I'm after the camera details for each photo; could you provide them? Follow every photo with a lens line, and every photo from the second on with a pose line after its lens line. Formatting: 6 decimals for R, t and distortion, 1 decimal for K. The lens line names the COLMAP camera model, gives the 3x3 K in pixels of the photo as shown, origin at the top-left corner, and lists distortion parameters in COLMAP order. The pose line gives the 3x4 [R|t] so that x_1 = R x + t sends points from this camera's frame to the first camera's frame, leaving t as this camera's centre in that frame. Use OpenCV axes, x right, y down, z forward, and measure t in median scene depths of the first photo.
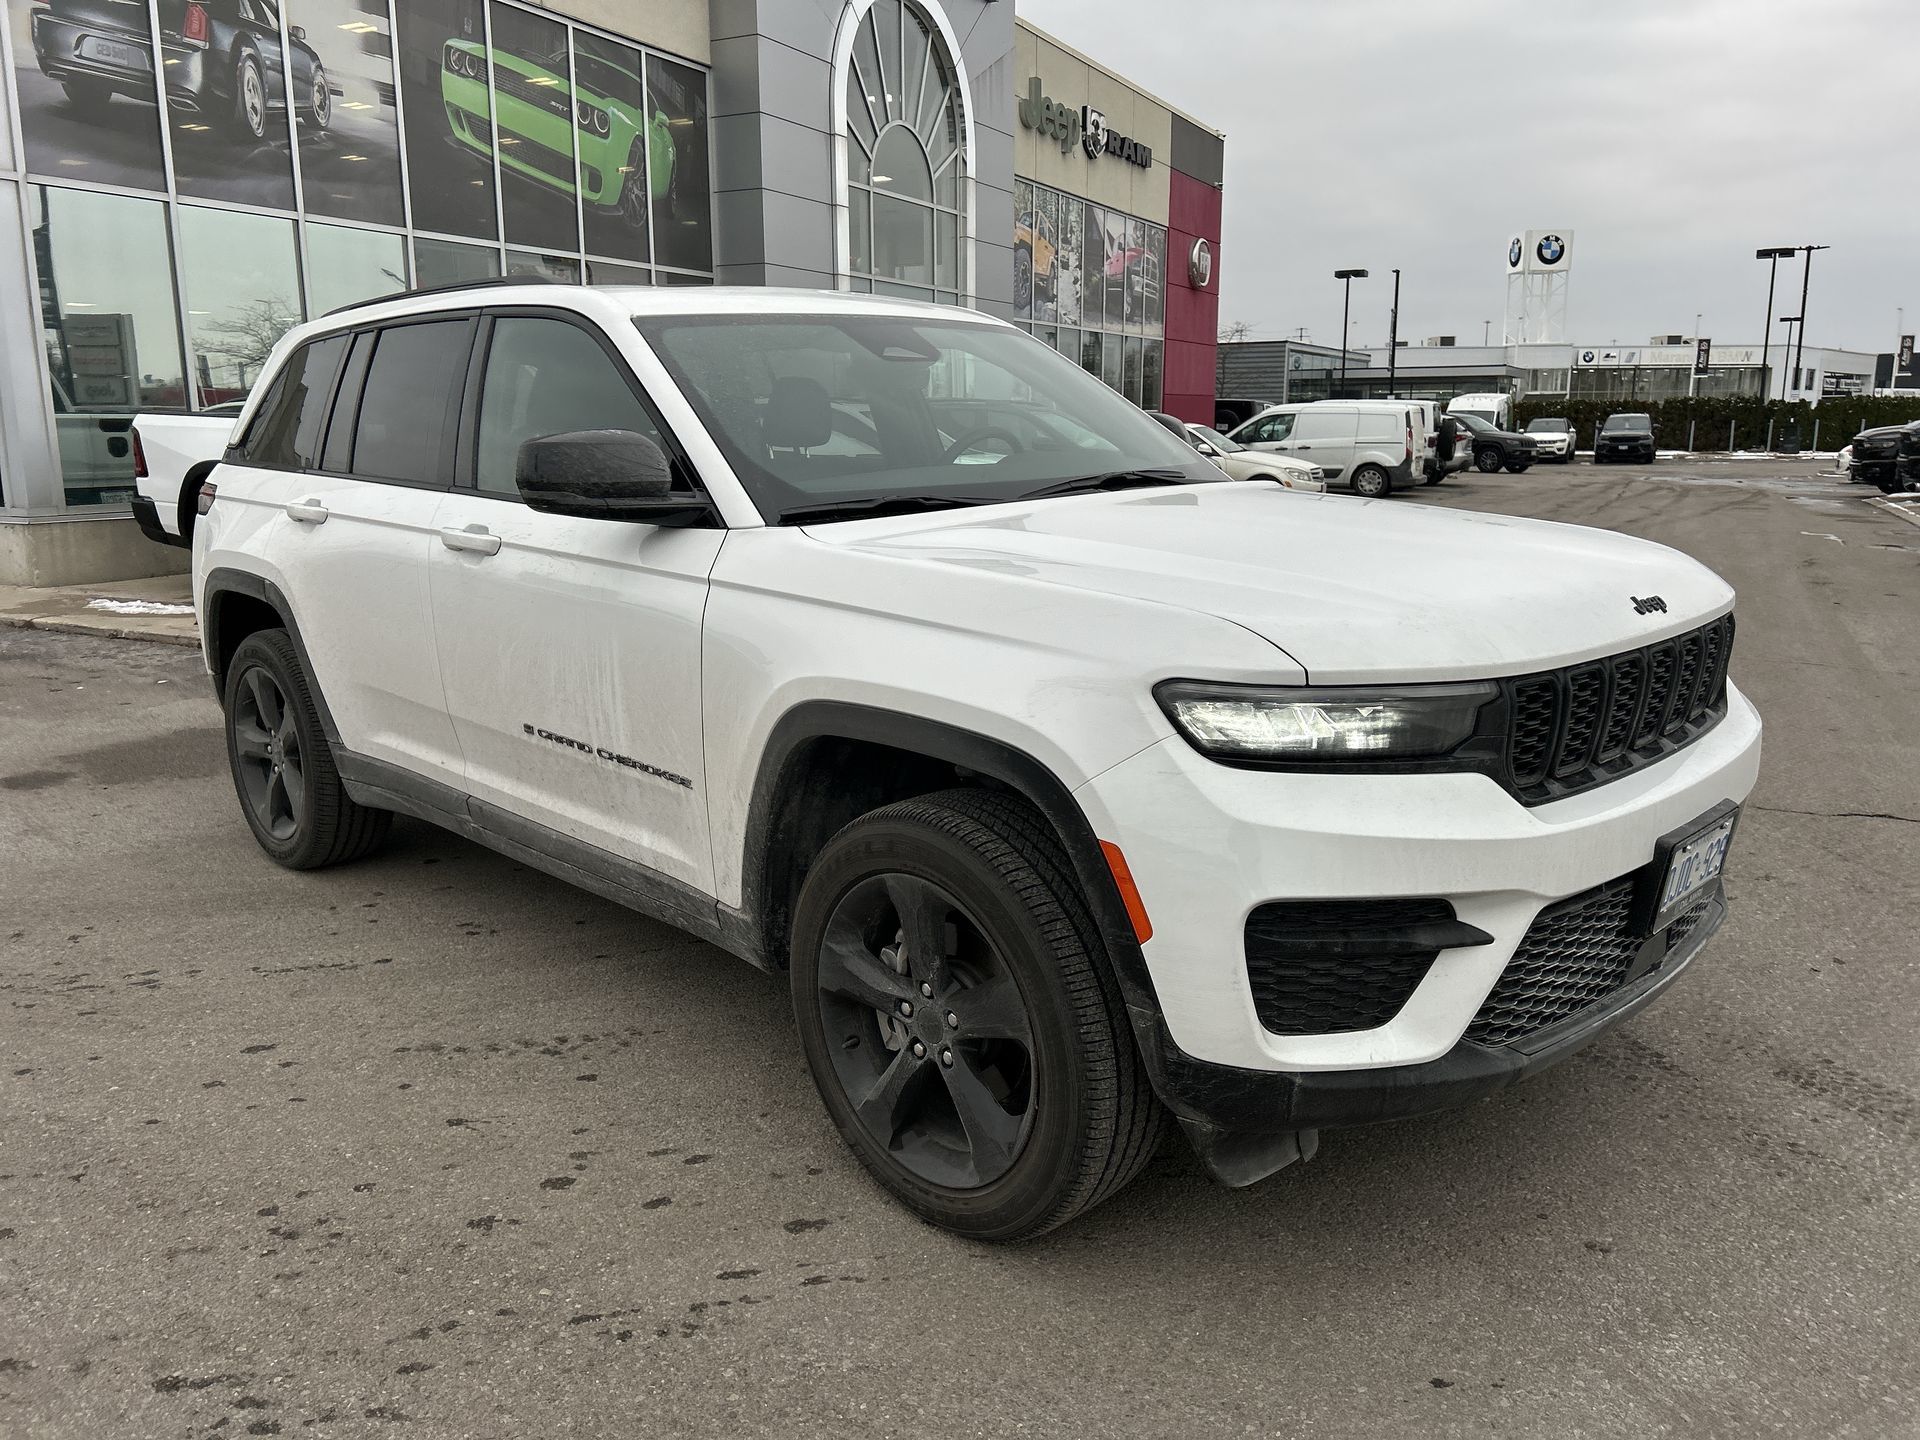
lens RADIAL K [[1434.3, 0, 946.5], [0, 1434.3, 712.2], [0, 0, 1]] dist [0.059329, -0.062876]
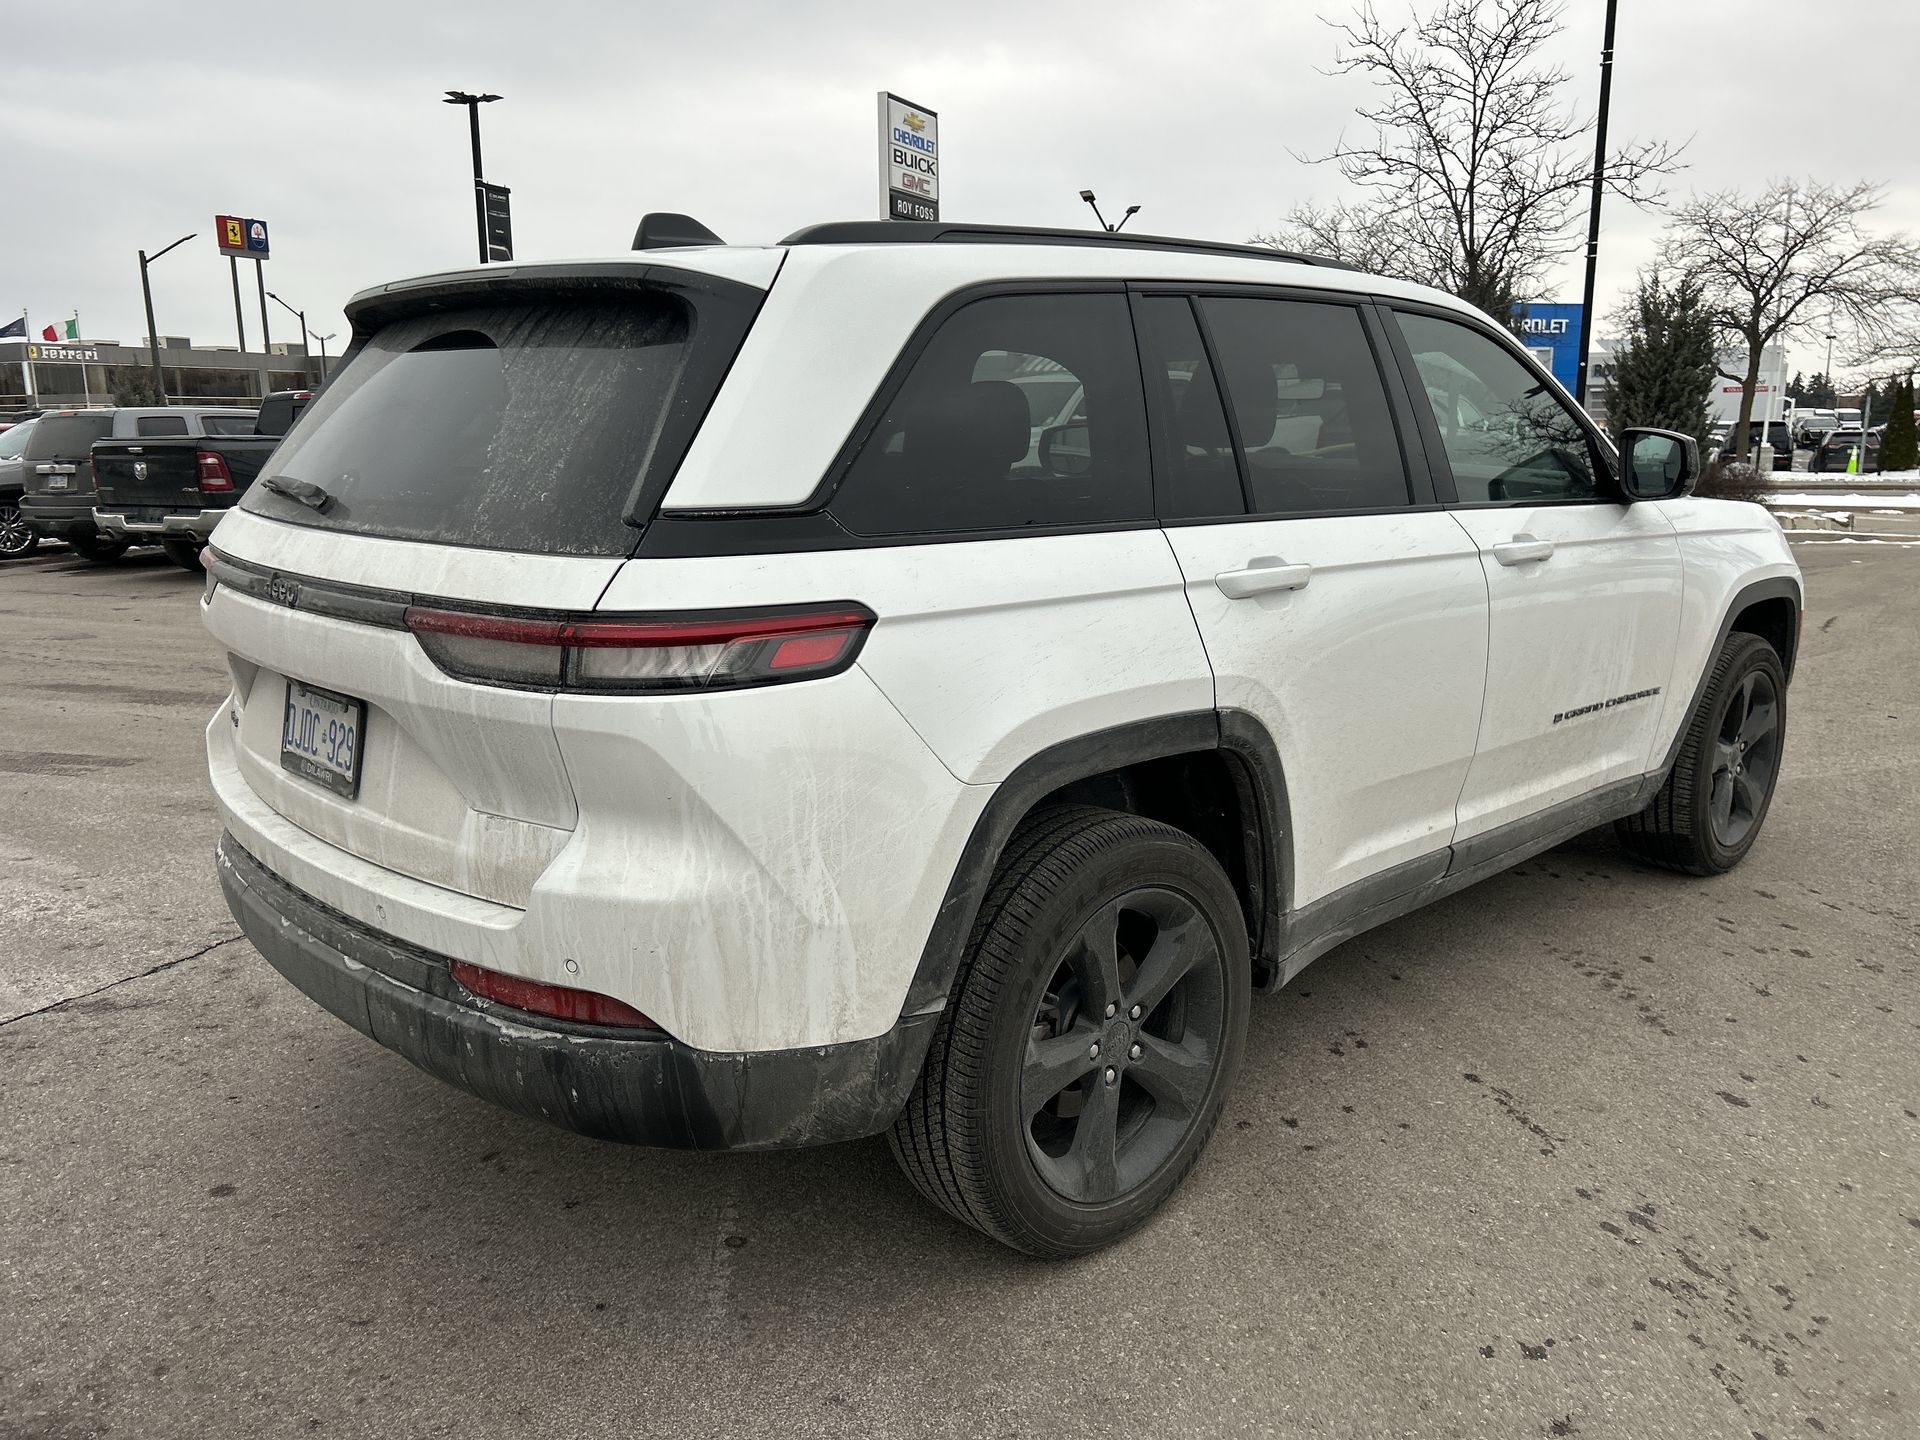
lens RADIAL K [[1434.3, 0, 956.3], [0, 1434.3, 726.3], [0, 0, 1]] dist [0.059329, -0.062876]
pose [[0.013257, -0.203675, 0.978949, -1.324110], [0.211518, 0.957451, 0.196338, -0.281236], [-0.977284, 0.204462, 0.055774, 1.364840]]
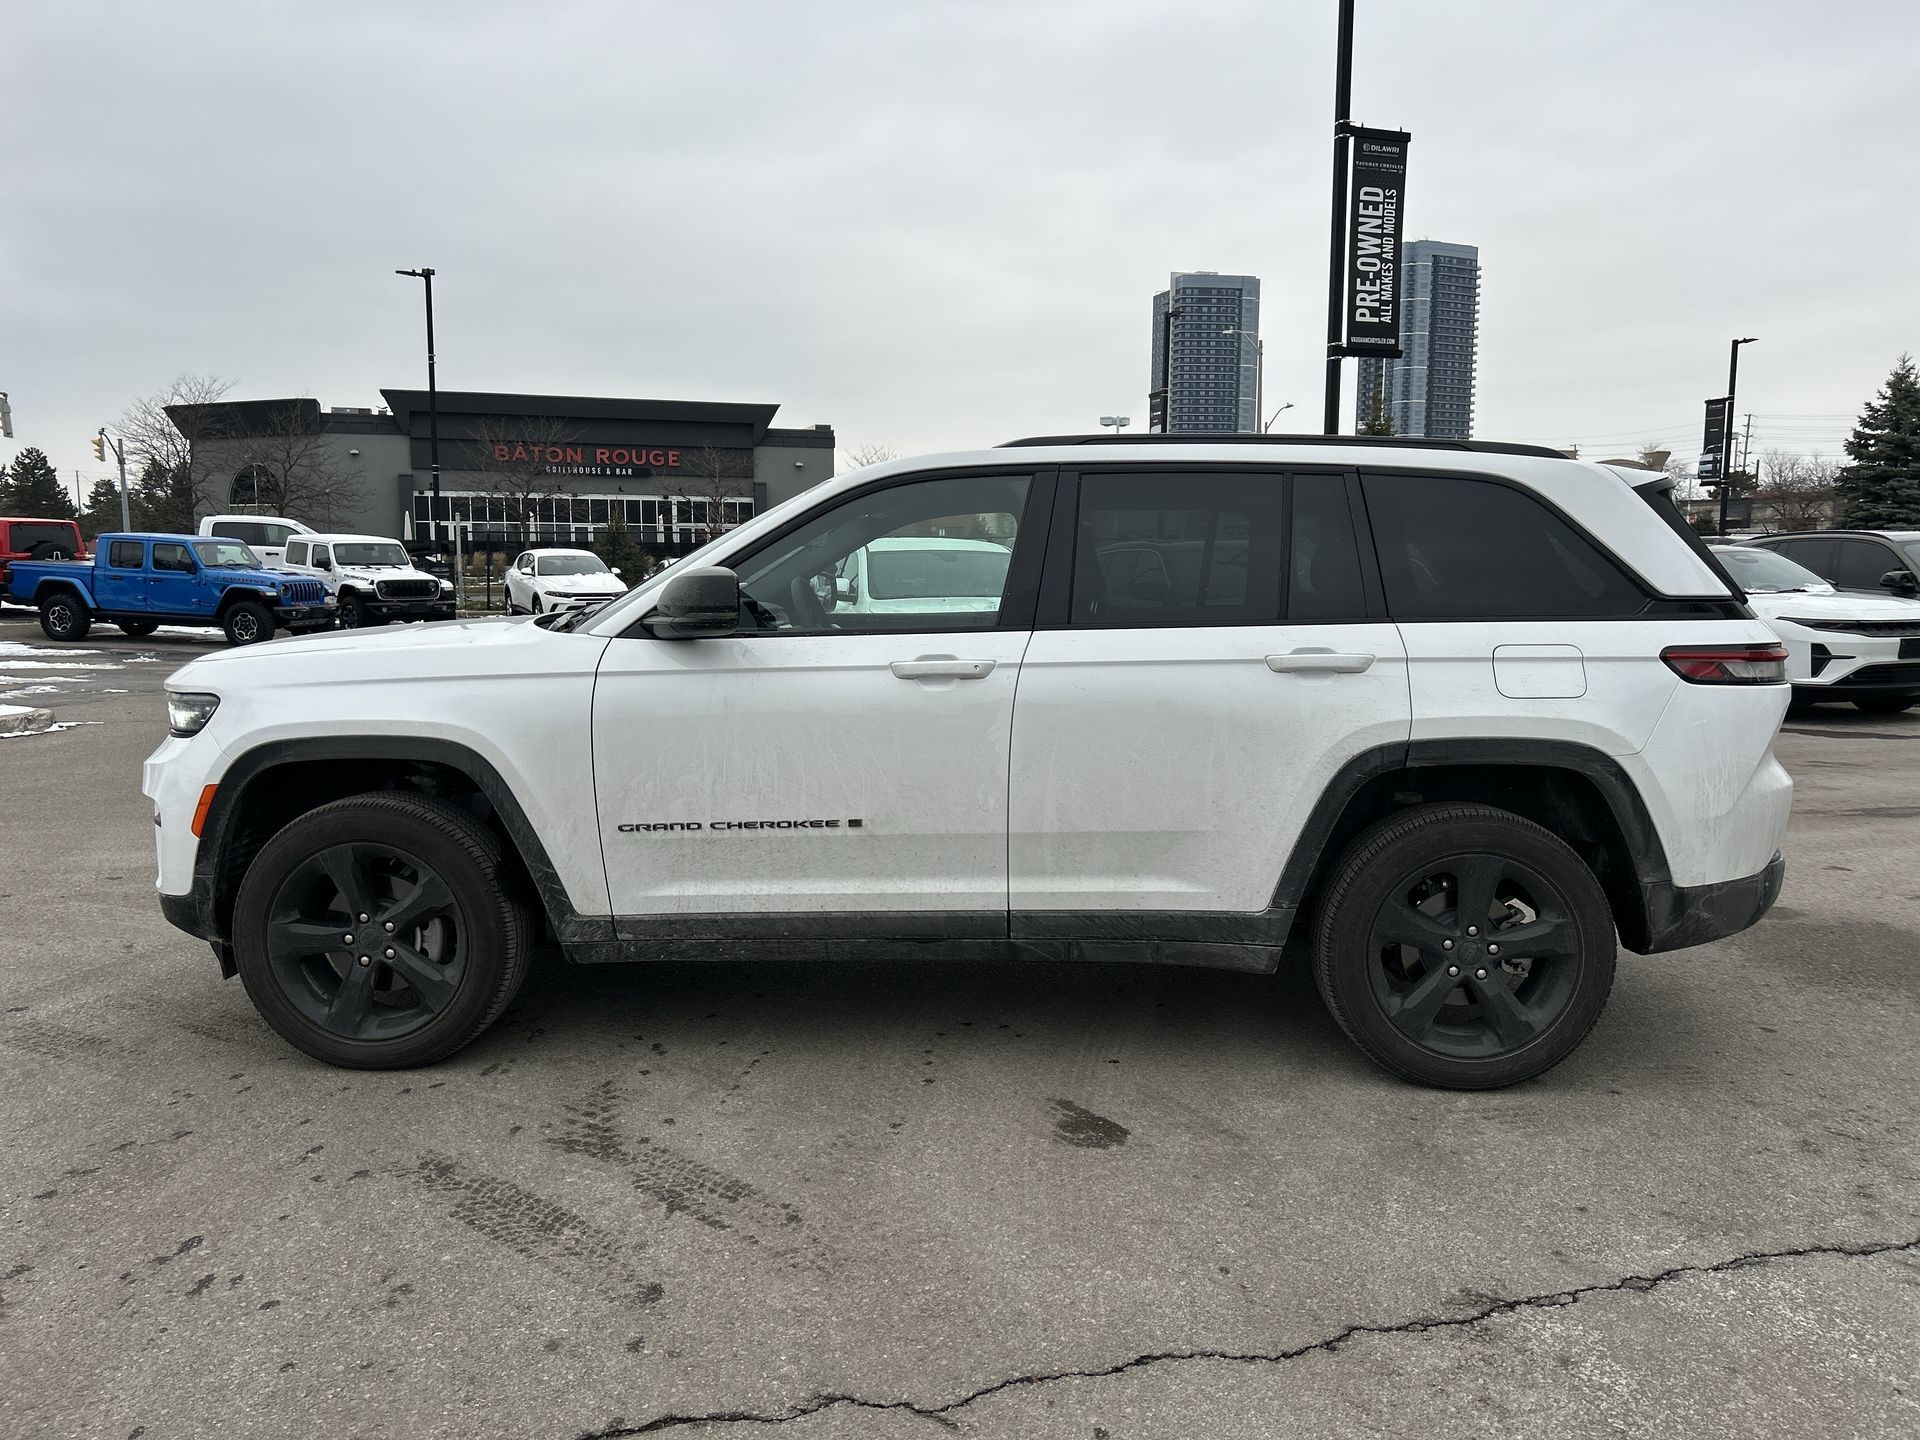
lens RADIAL K [[1434.3, 0, 956.1], [0, 1434.3, 726.2], [0, 0, 1]] dist [0.059329, -0.062876]
pose [[-0.727508, 0.085967, -0.680692, 0.822190], [-0.138419, 0.953328, 0.268339, -0.472177], [0.671991, 0.289439, -0.681655, 2.189278]]
